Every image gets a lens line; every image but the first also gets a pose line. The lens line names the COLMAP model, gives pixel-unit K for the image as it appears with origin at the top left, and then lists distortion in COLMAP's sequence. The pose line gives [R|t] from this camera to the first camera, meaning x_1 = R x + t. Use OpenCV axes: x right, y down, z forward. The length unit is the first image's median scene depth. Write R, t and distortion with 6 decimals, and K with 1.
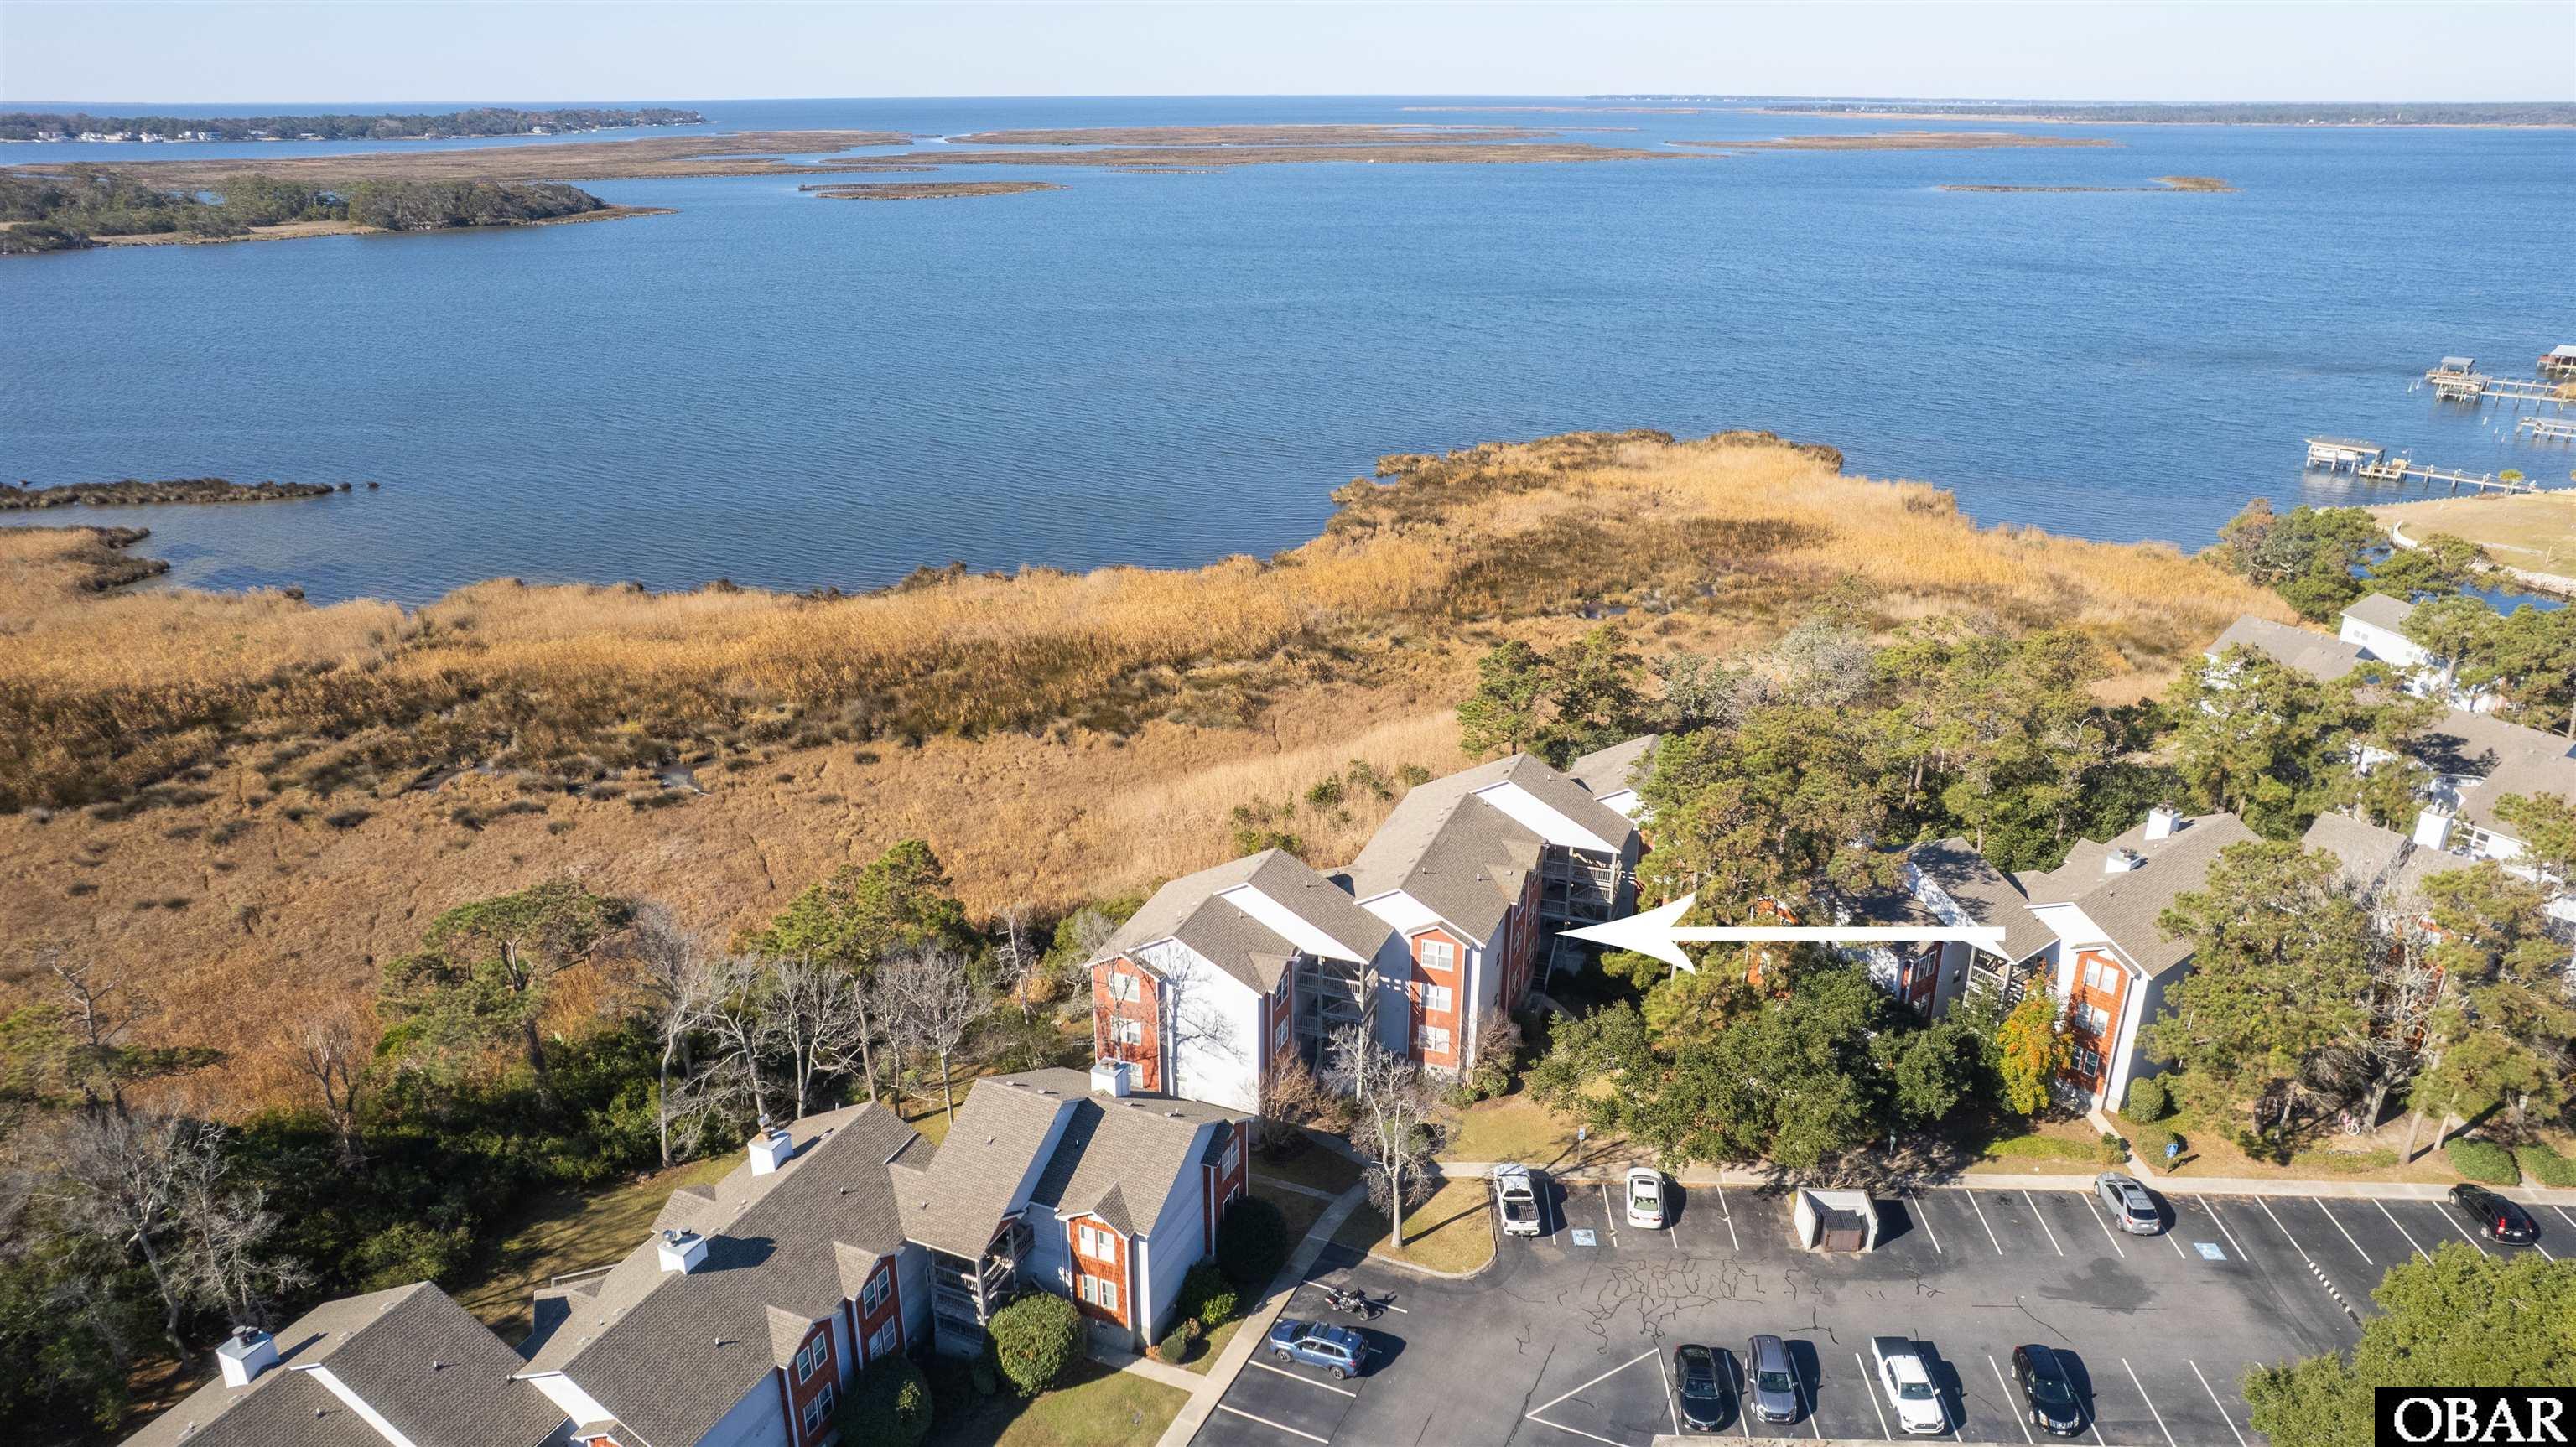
lens RADIAL K [[1689.2, 0, 1289.1], [0, 1689.2, 722.9], [0, 0, 1]] dist [-0.065792, 0.050449]
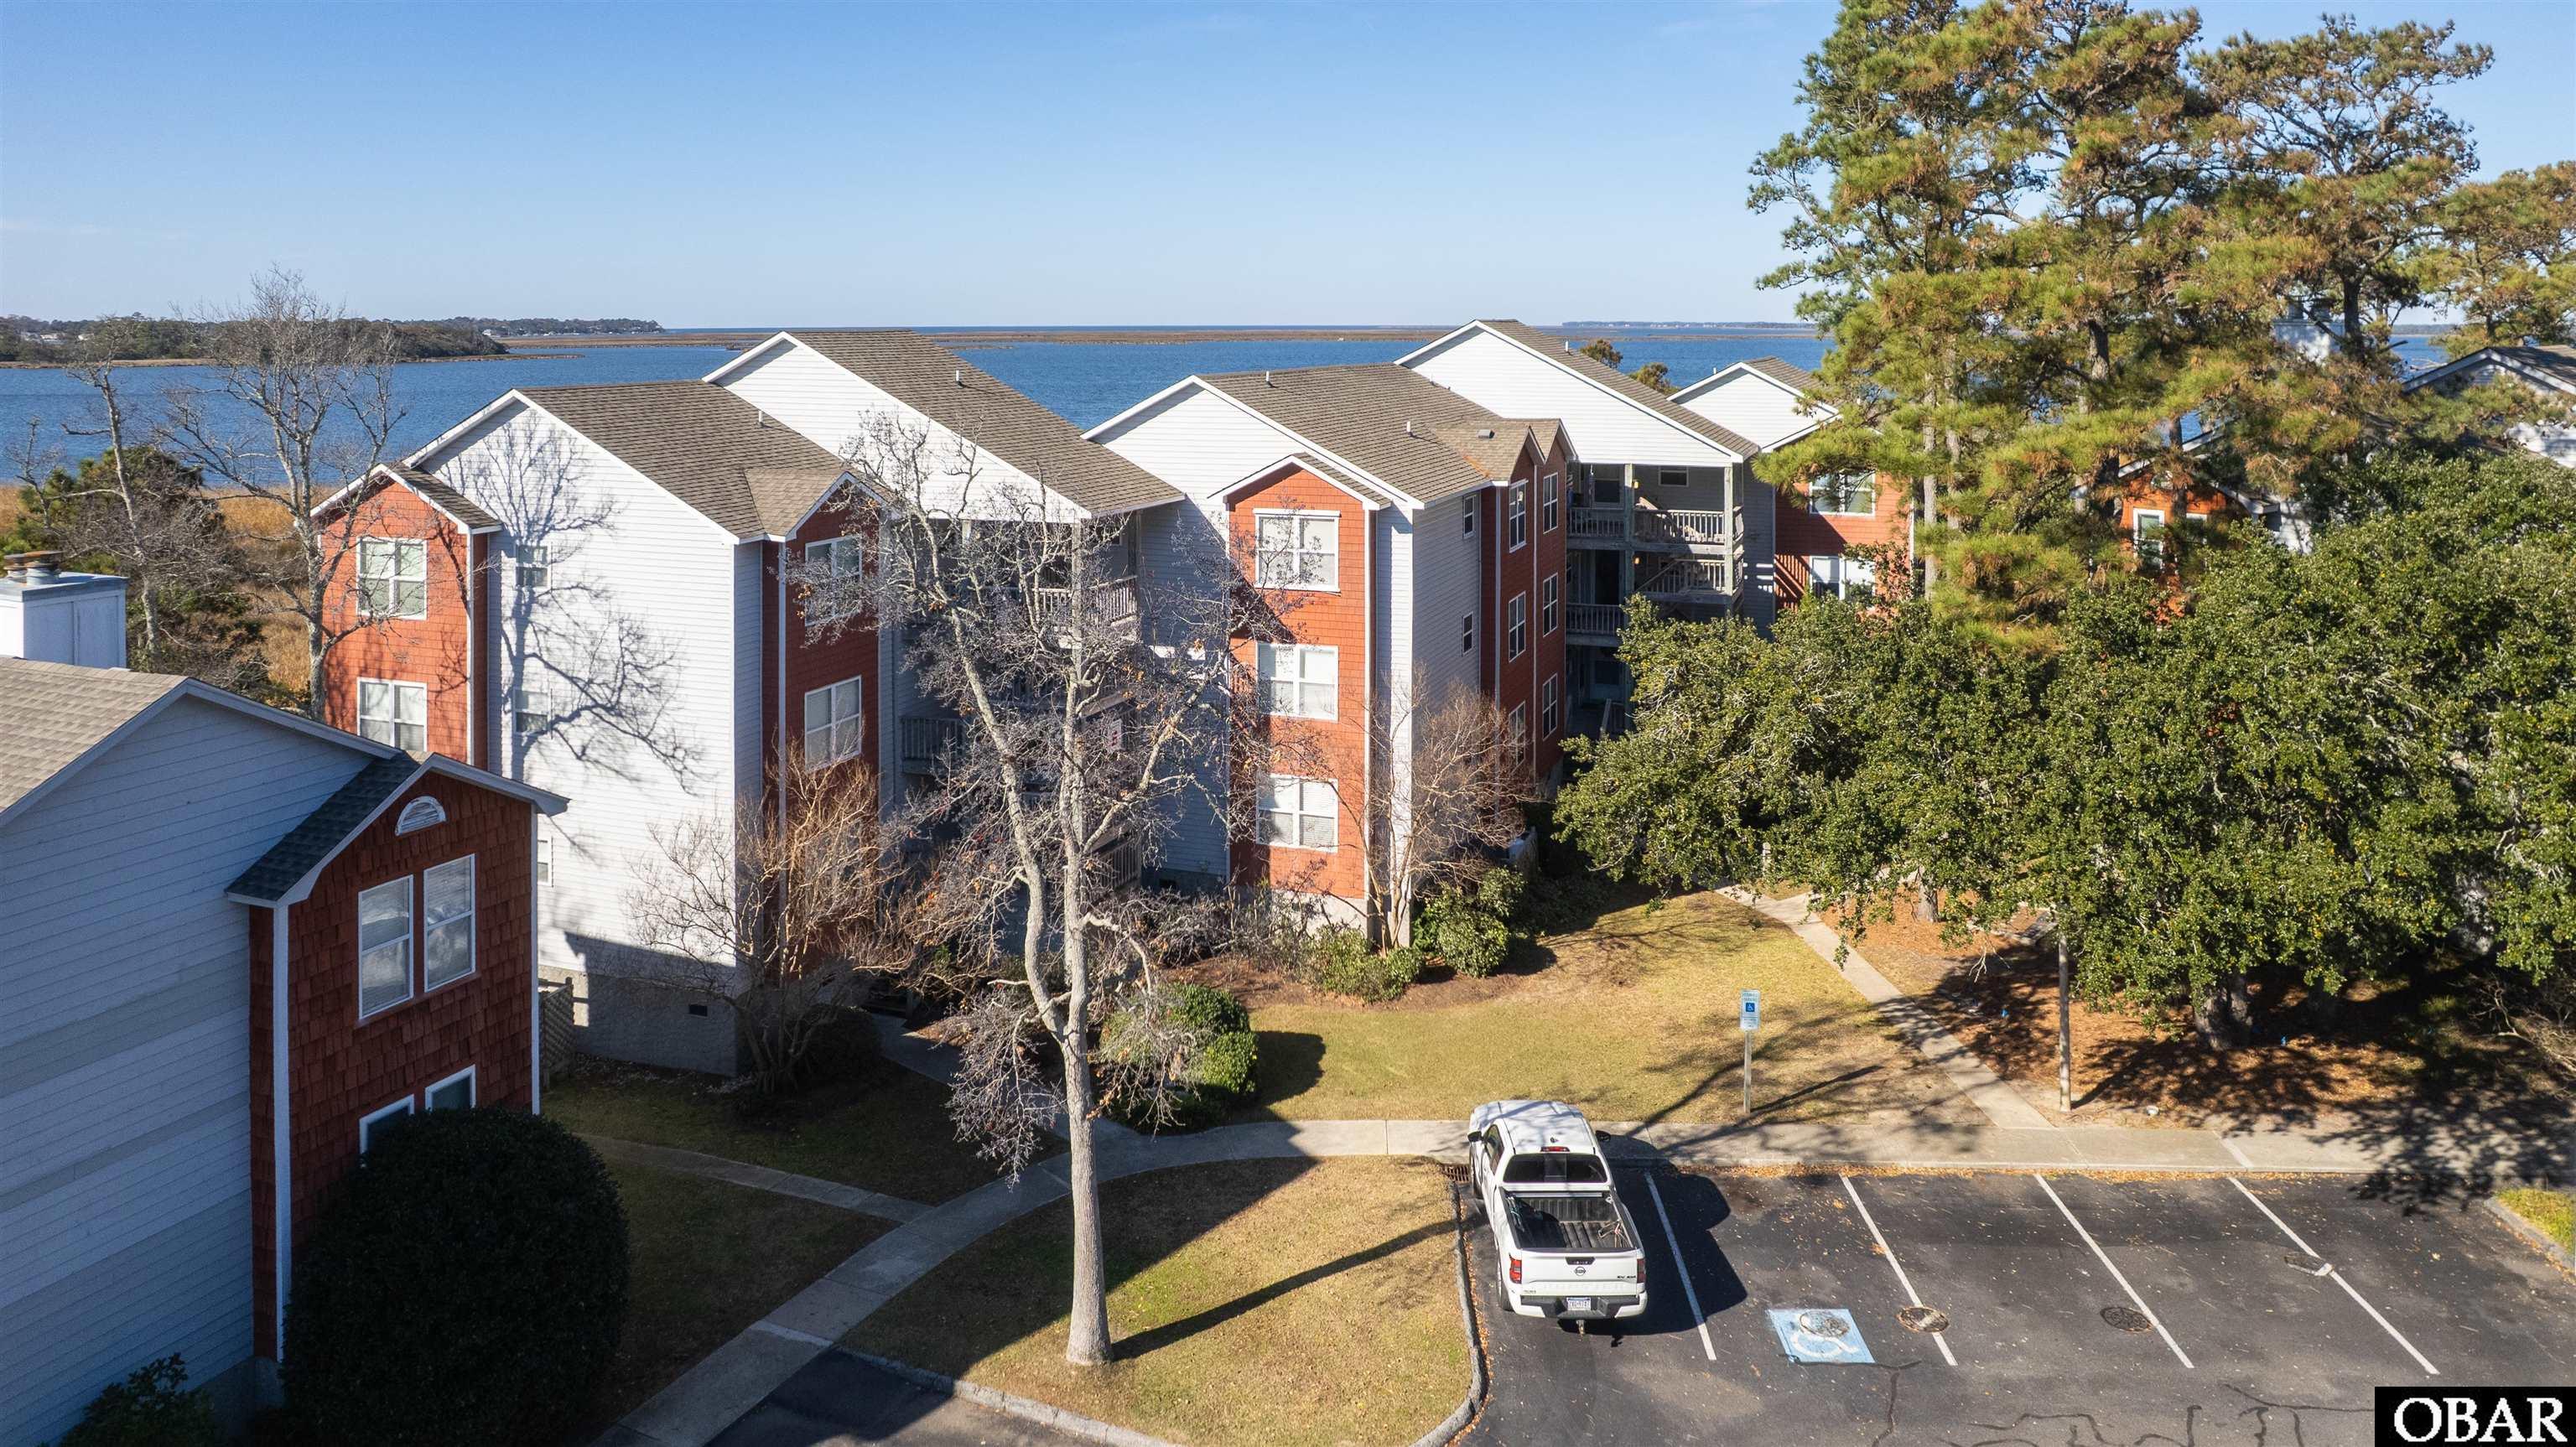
lens RADIAL K [[1689.2, 0, 1277.5], [0, 1689.2, 391.2], [0, 0, 1]] dist [-0.065792, 0.050449]
pose [[0.999996, -0.000487, 0.002844, 0.079813], [0.001505, 0.929008, -0.370056, 0.232926], [-0.002462, 0.370059, 0.929005, 0.619775]]
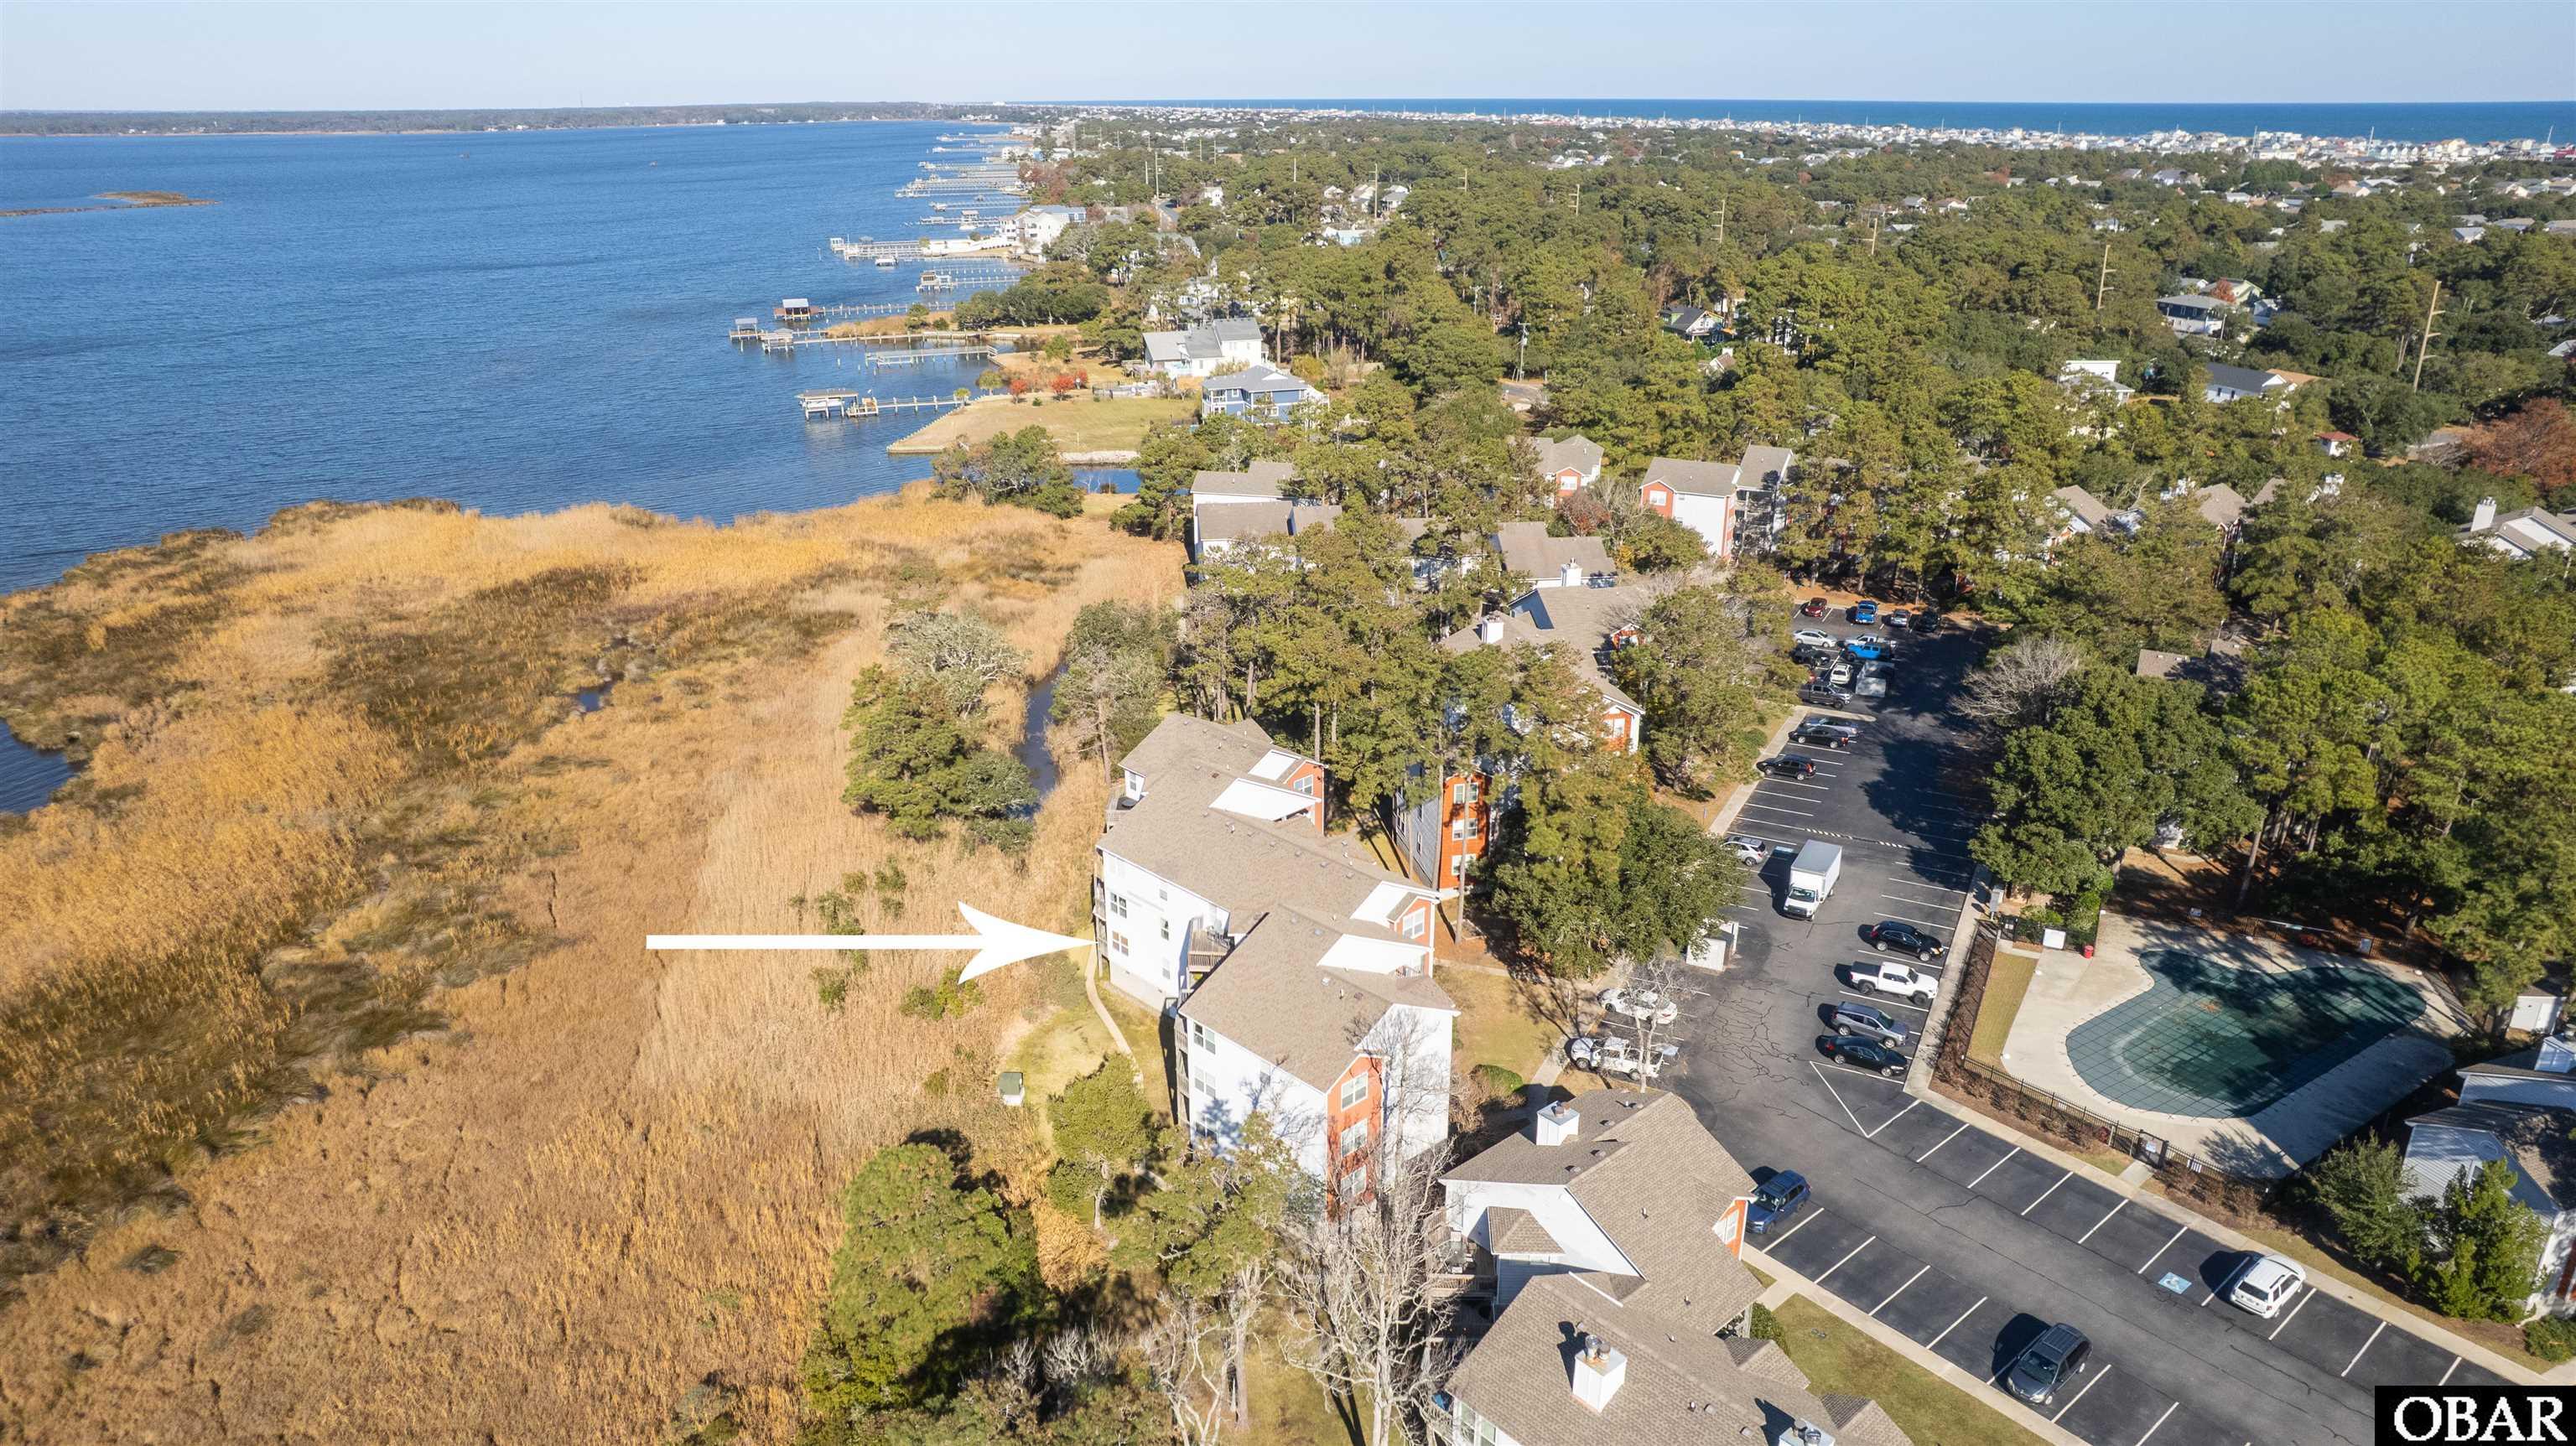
lens RADIAL K [[1689.1, 0, 1308.7], [0, 1689.1, 727.2], [0, 0, 1]] dist [-0.065792, 0.050449]
pose [[0.413825, -0.325010, 0.850363, -0.746234], [0.327125, 0.924797, 0.194266, -0.186663], [-0.849552, 0.197782, 0.489024, 0.512626]]
